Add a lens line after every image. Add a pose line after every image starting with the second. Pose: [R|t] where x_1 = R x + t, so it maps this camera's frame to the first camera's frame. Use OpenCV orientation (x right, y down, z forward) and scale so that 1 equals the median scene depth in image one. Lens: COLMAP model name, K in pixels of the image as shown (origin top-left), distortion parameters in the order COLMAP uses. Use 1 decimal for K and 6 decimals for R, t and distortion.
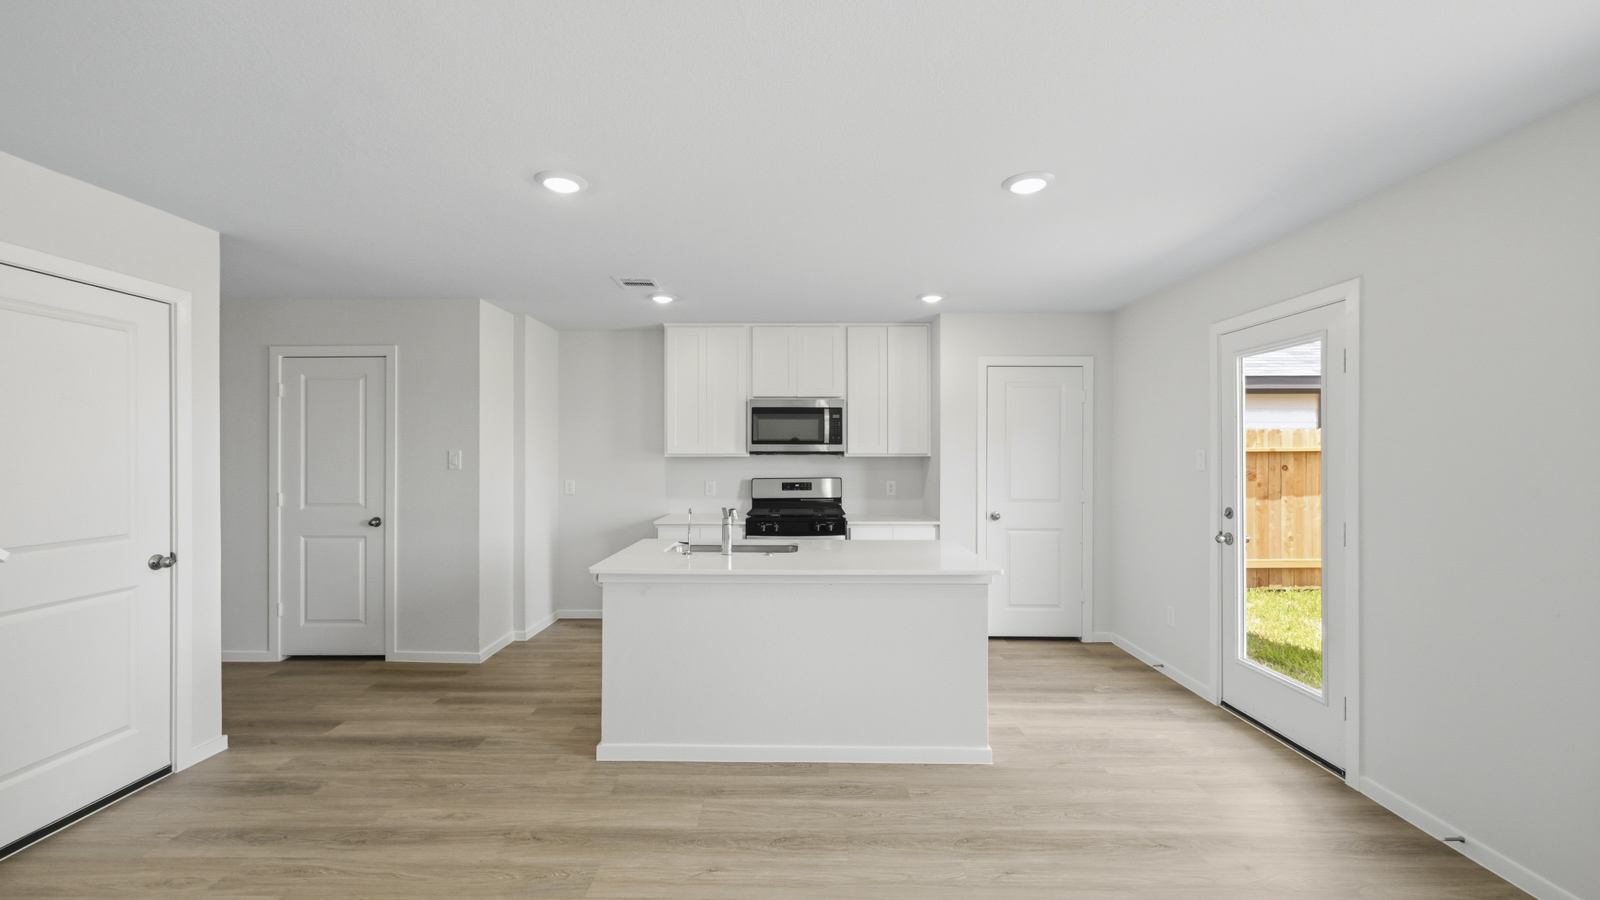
lens RADIAL K [[631.8, 0, 792.5], [0, 631.8, 454.5], [0, 0, 1]] dist [0.000067, -0.000065]
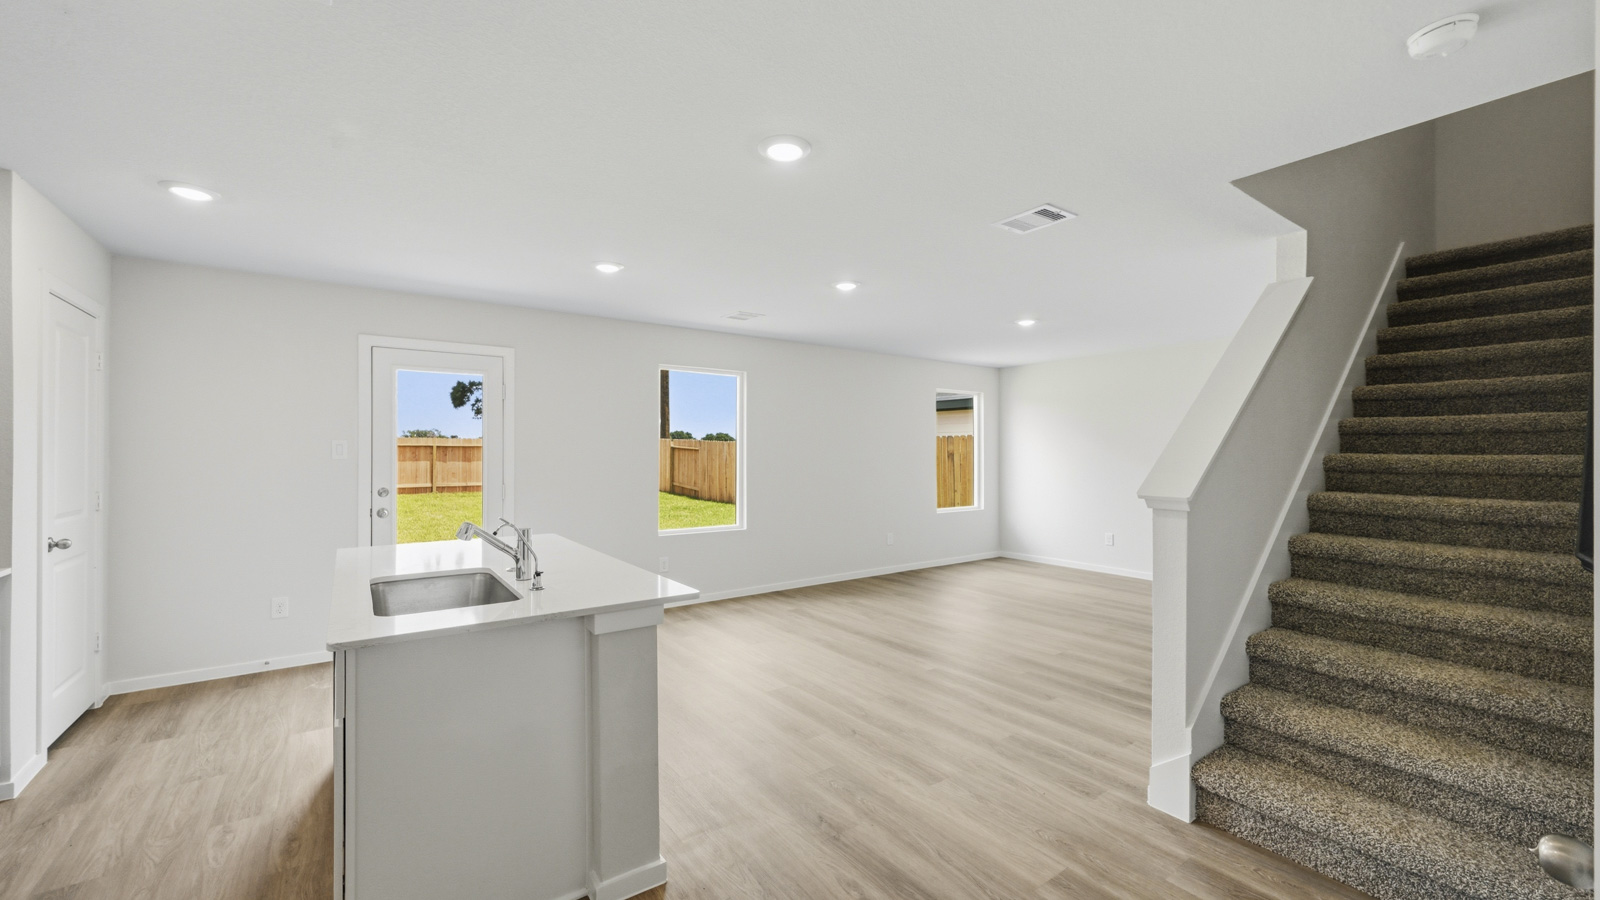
lens RADIAL K [[630.6, 0, 809.2], [0, 630.6, 449.3], [0, 0, 1]] dist [-0.000407, -0.000026]
pose [[-0.607337, 0.002491, 0.794441, -0.616273], [-0.001274, 0.999991, -0.004109, 0.010077], [-0.794444, -0.003508, -0.607328, 0.839671]]
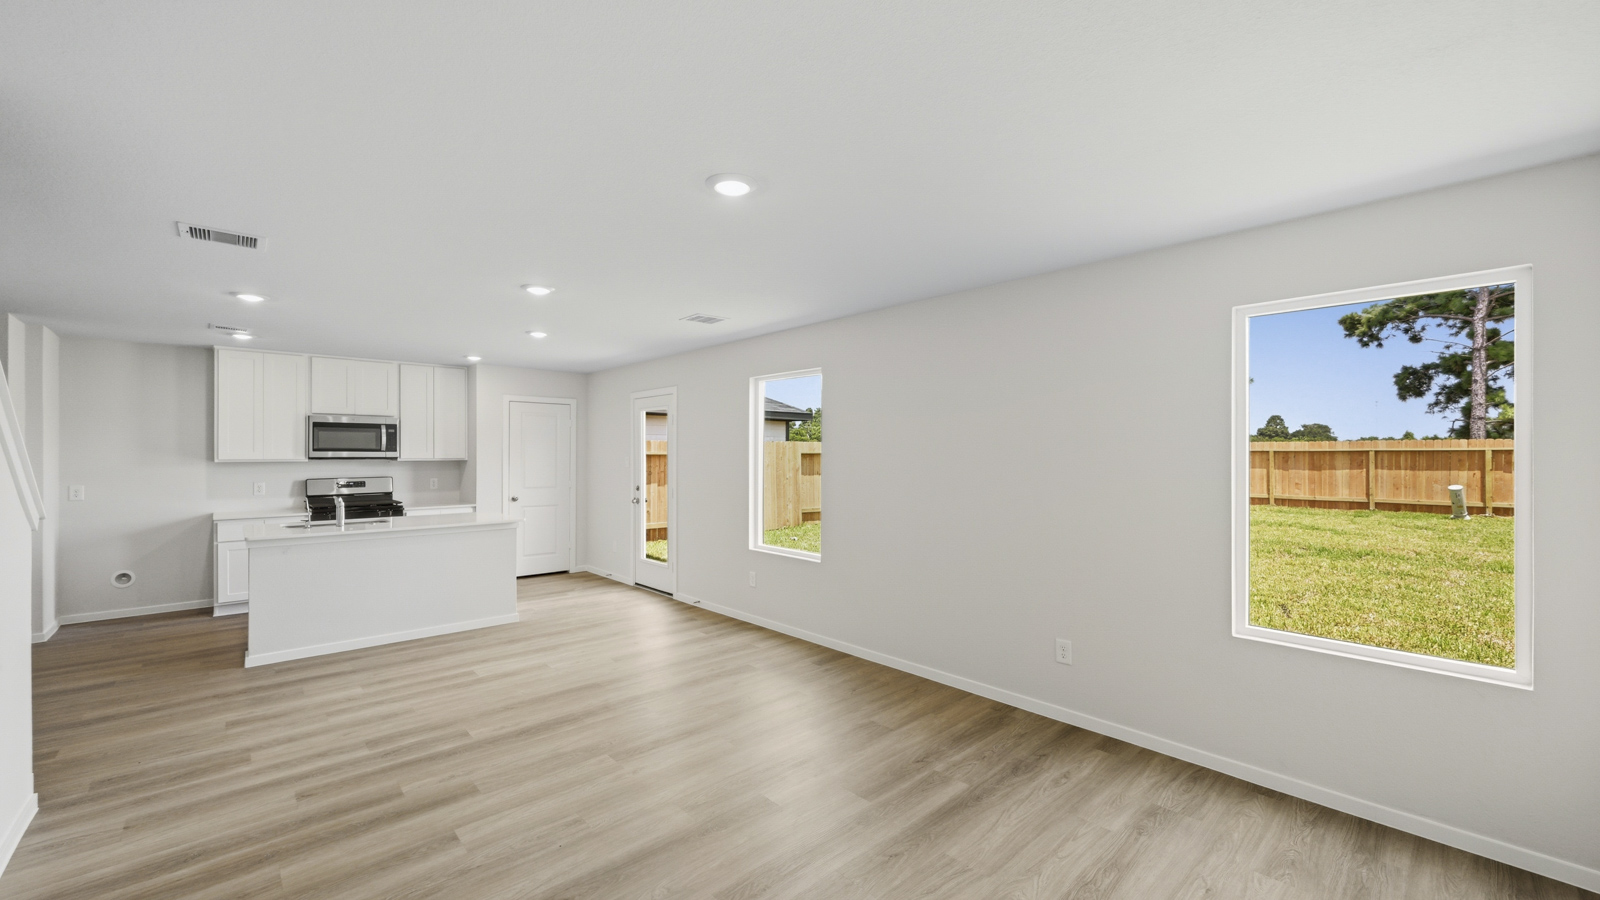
lens RADIAL K [[635.4, 0, 798.7], [0, 635.4, 454.7], [0, 0, 1]] dist [0.000406, -0.000014]
pose [[0.728618, -0.001126, 0.684920, -0.248547], [-0.000963, 0.999996, 0.002668, -0.015399], [-0.684920, -0.002603, 0.728614, -0.637119]]
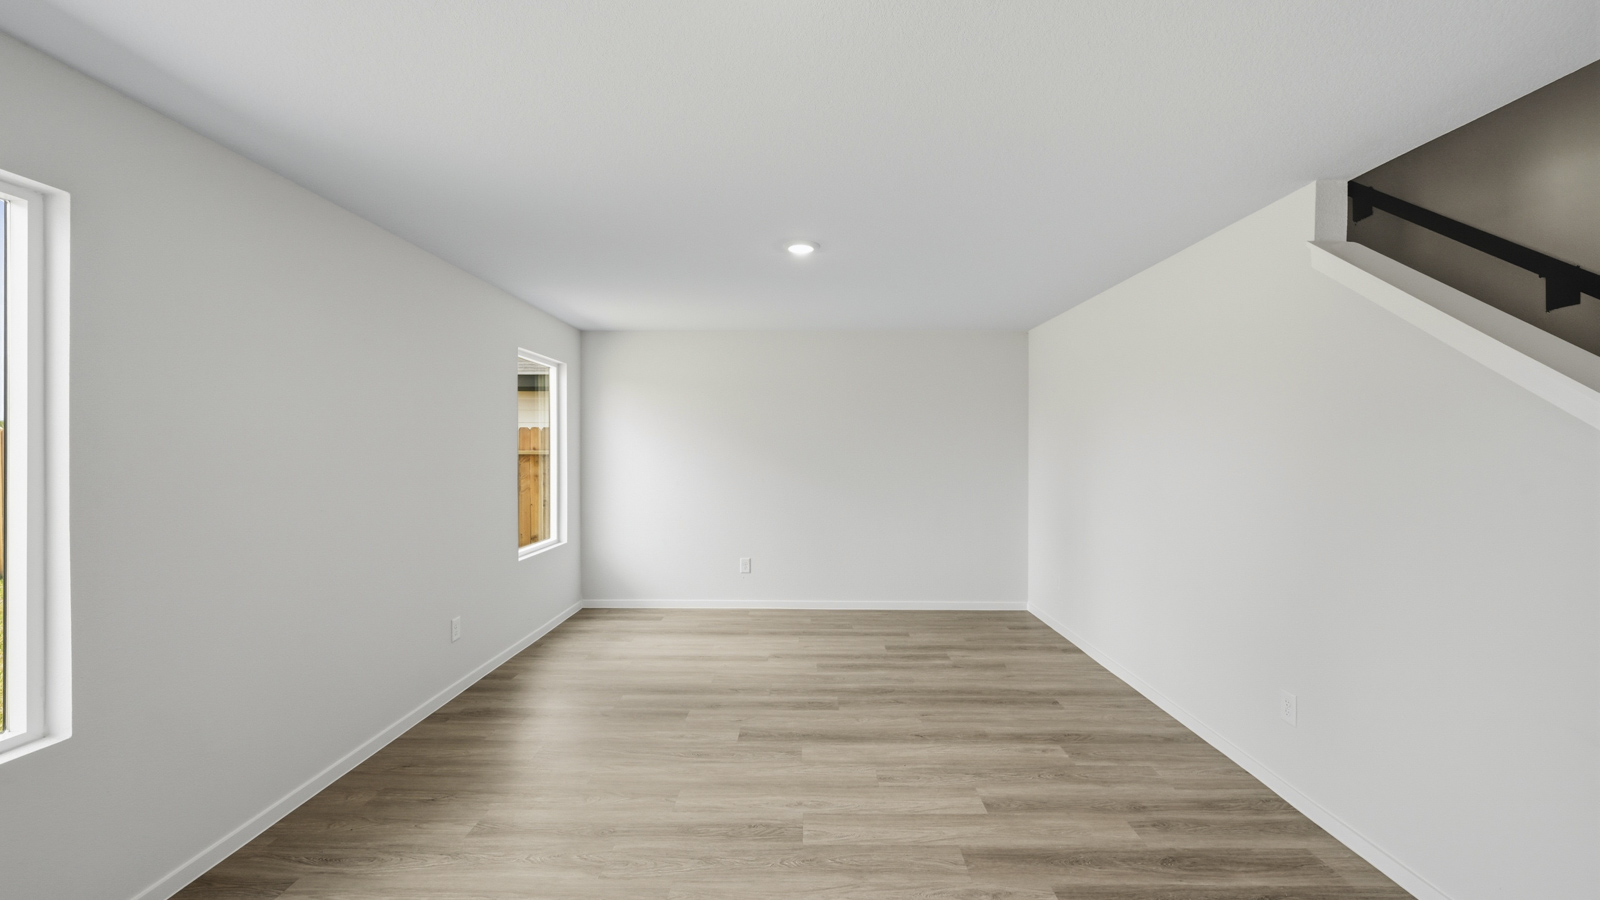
lens RADIAL K [[622.5, 0, 800.0], [0, 622.5, 450.0], [0, 0, 1]] dist [-0.000917, 0.000067]
pose [[-0.999994, 0.000904, 0.003272, 0.074927], [0.000916, 0.999993, 0.003749, -0.006760], [-0.003269, 0.003752, -0.999988, 0.518067]]
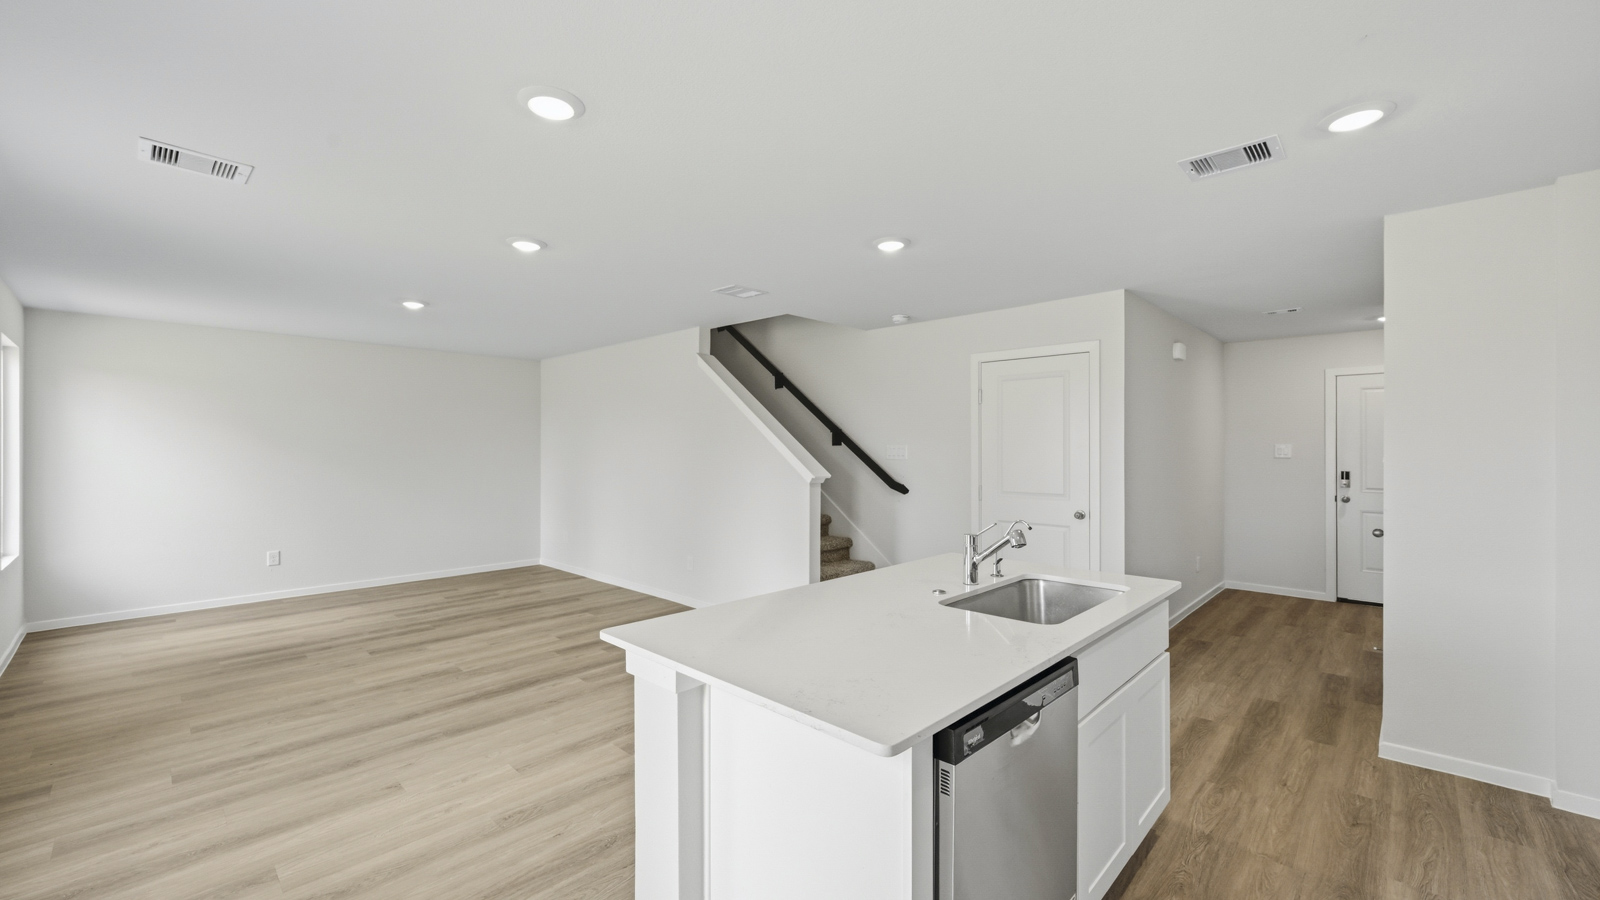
lens RADIAL K [[631.8, 0, 792.5], [0, 631.8, 454.5], [0, 0, 1]] dist [0.000067, -0.000065]
pose [[-0.688603, 0.006175, -0.725112, 0.398980], [0.000256, 0.999966, 0.008273, 0.002807], [0.725138, 0.005511, -0.688581, 0.958599]]
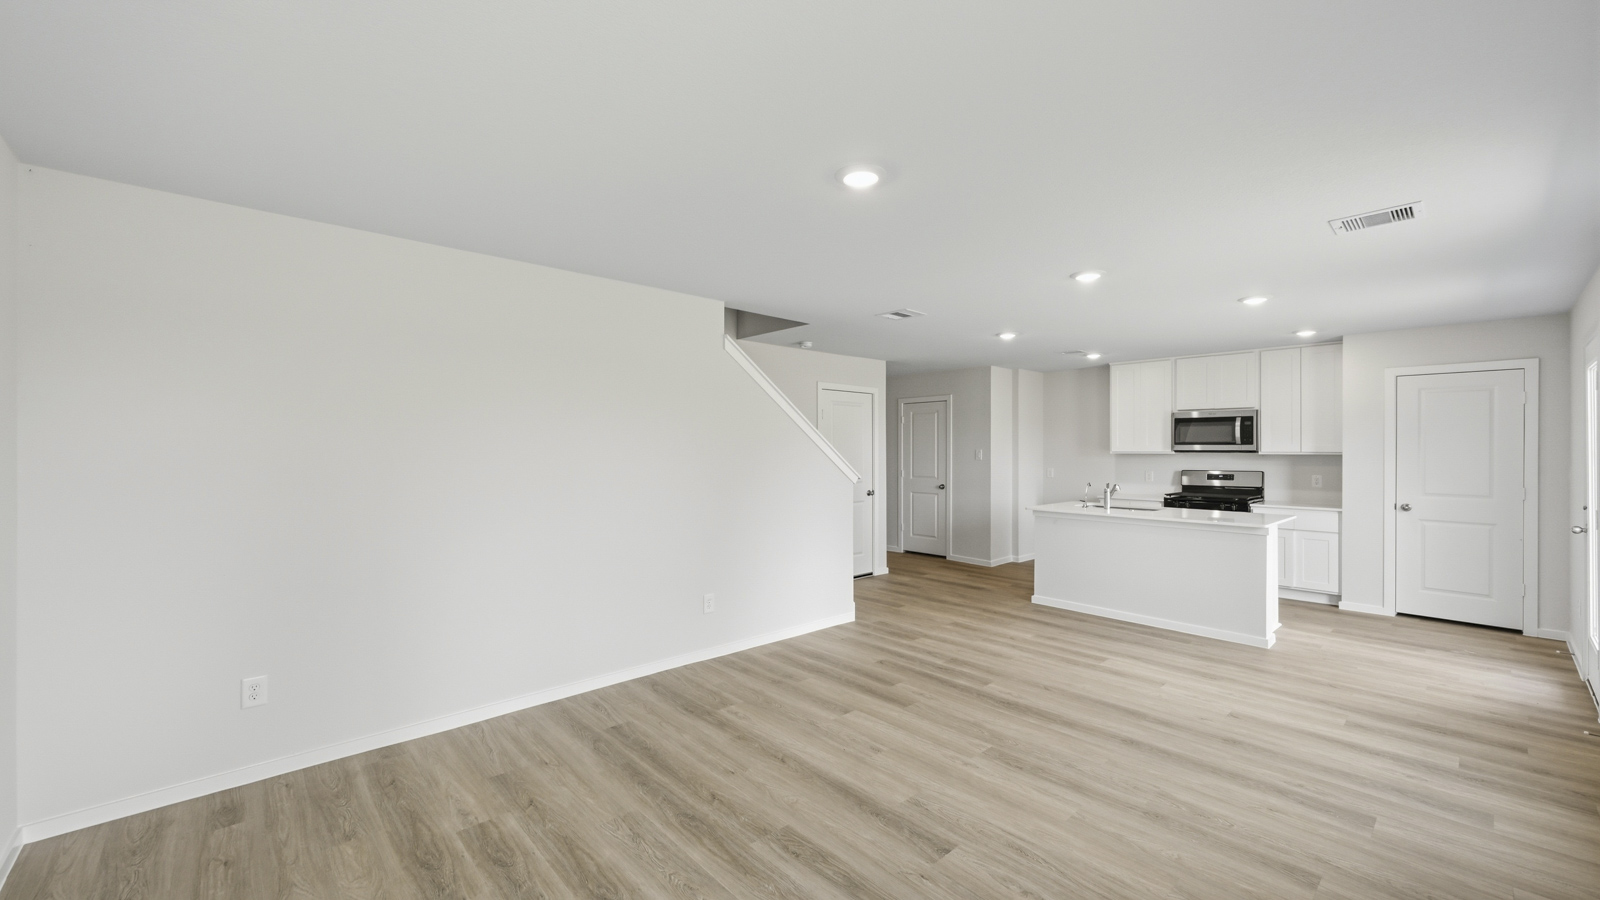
lens RADIAL K [[631.8, 0, 792.5], [0, 631.8, 454.5], [0, 0, 1]] dist [0.000067, -0.000065]
pose [[0.675283, 0.006667, -0.737529, 0.432214], [-0.000478, 0.999963, 0.008601, -0.007514], [0.737559, -0.005456, 0.675261, -0.609096]]
